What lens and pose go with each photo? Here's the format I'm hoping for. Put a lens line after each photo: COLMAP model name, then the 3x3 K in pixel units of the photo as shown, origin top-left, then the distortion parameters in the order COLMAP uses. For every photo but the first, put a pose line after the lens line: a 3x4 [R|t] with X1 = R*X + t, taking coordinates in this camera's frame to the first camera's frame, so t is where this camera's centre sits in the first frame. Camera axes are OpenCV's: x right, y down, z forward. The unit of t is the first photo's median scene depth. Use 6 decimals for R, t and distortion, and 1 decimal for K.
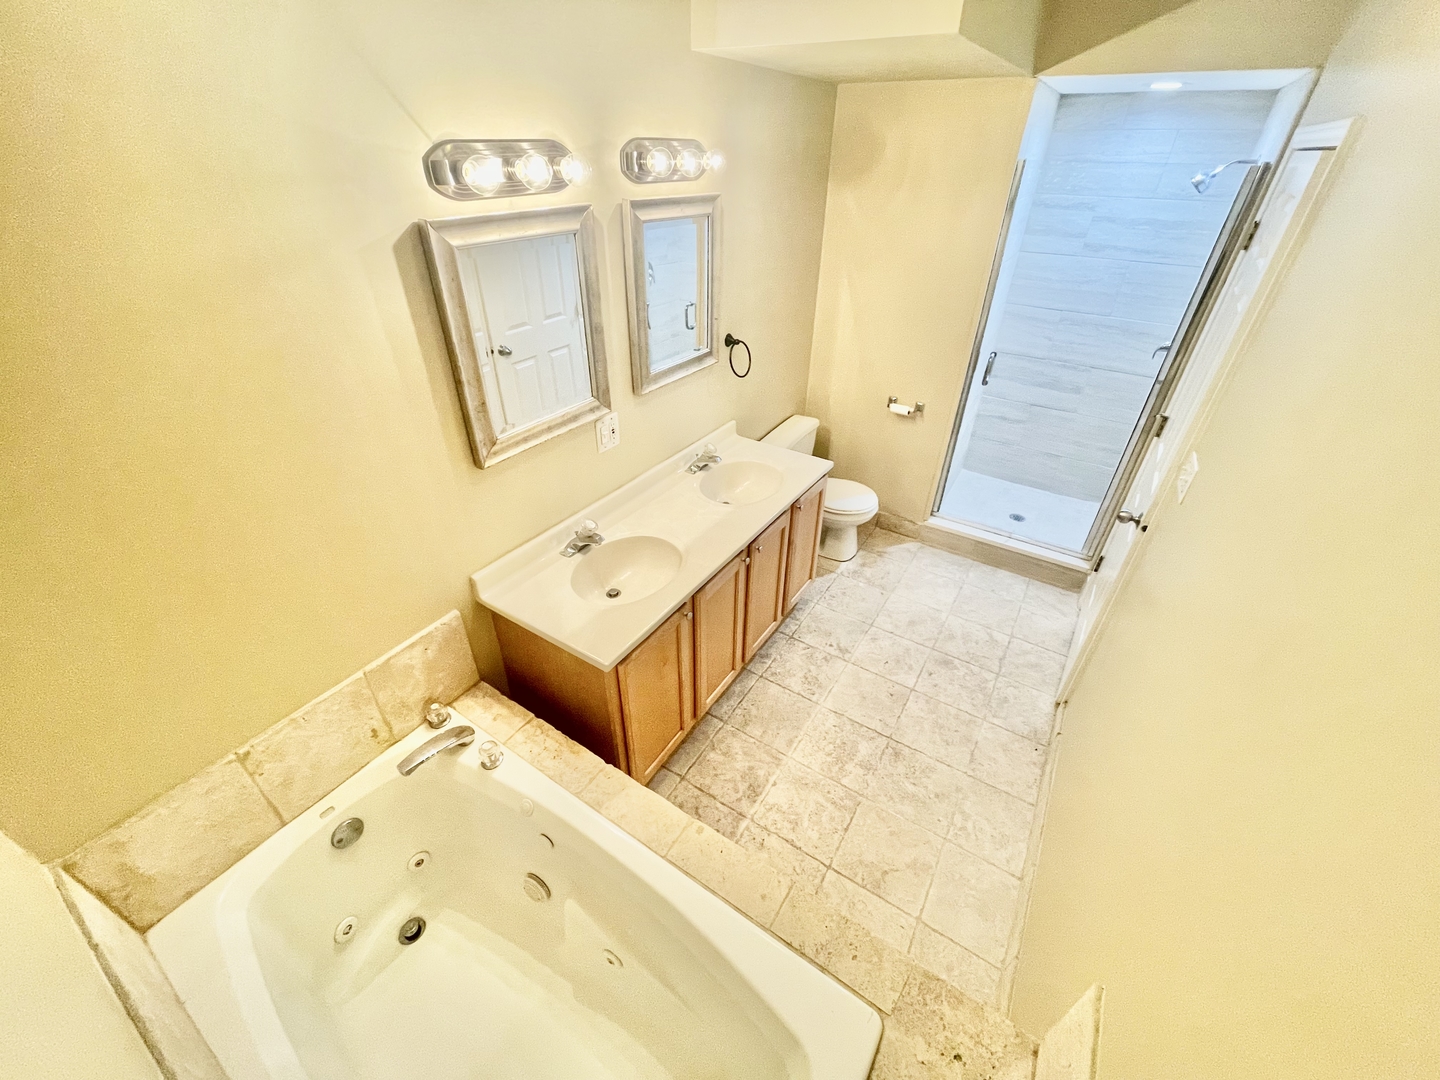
lens RADIAL K [[583.7, 0, 718.4], [0, 583.7, 531.5], [0, 0, 1]] dist [-0.000184, 0.000809]
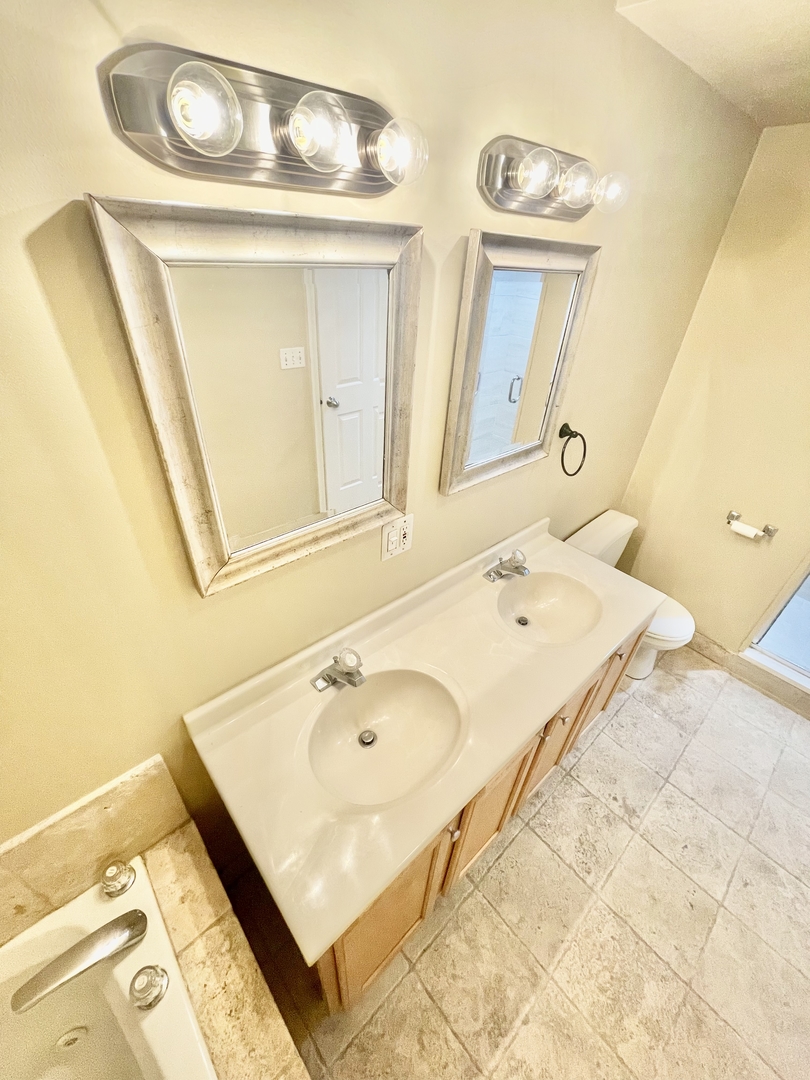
lens RADIAL K [[437.8, 0, 410.6], [0, 437.8, 546.0], [0, 0, 1]] dist [-0.000184, 0.000809]
pose [[0.965955, 0.182387, -0.183483, -0.059146], [-0.179117, 0.983227, 0.034384, -0.175254], [0.186677, -0.000349, 0.982421, 0.403823]]
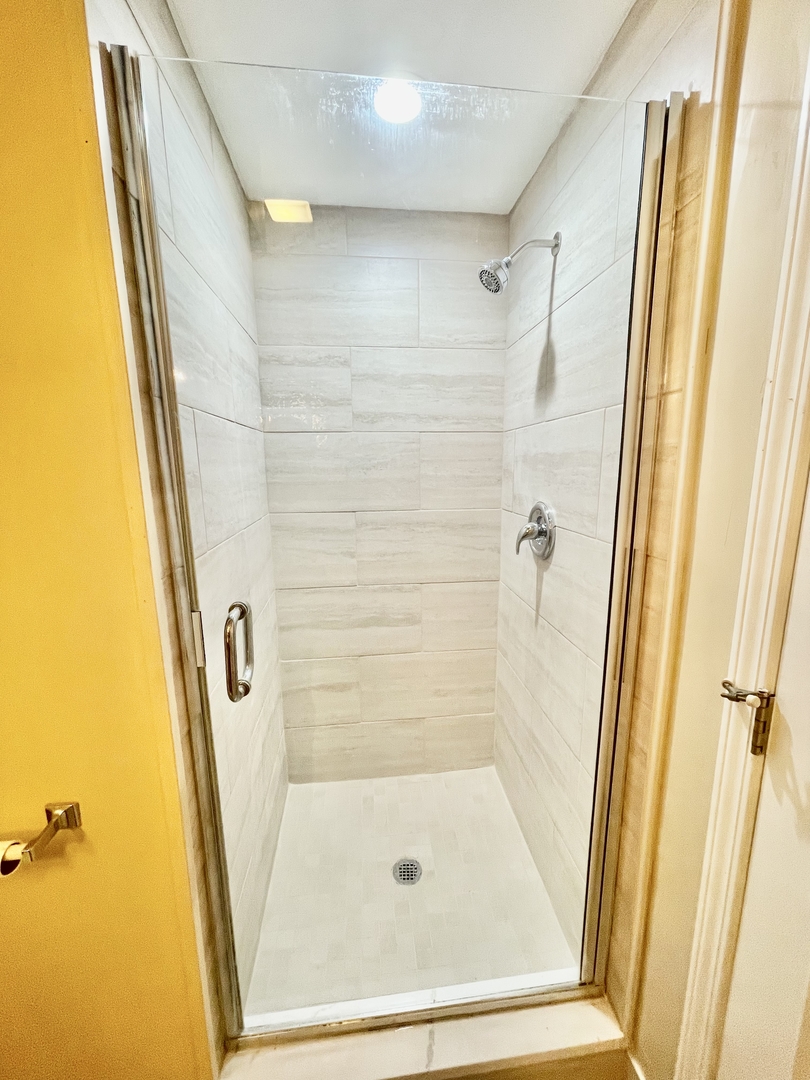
lens RADIAL K [[437.8, 0, 410.6], [0, 437.8, 546.0], [0, 0, 1]] dist [-0.000184, 0.000809]
pose [[0.769057, -0.132892, 0.625213, 0.519329], [0.365556, 0.893834, -0.259673, -0.309867], [-0.524328, 0.428254, 0.735989, 0.990078]]
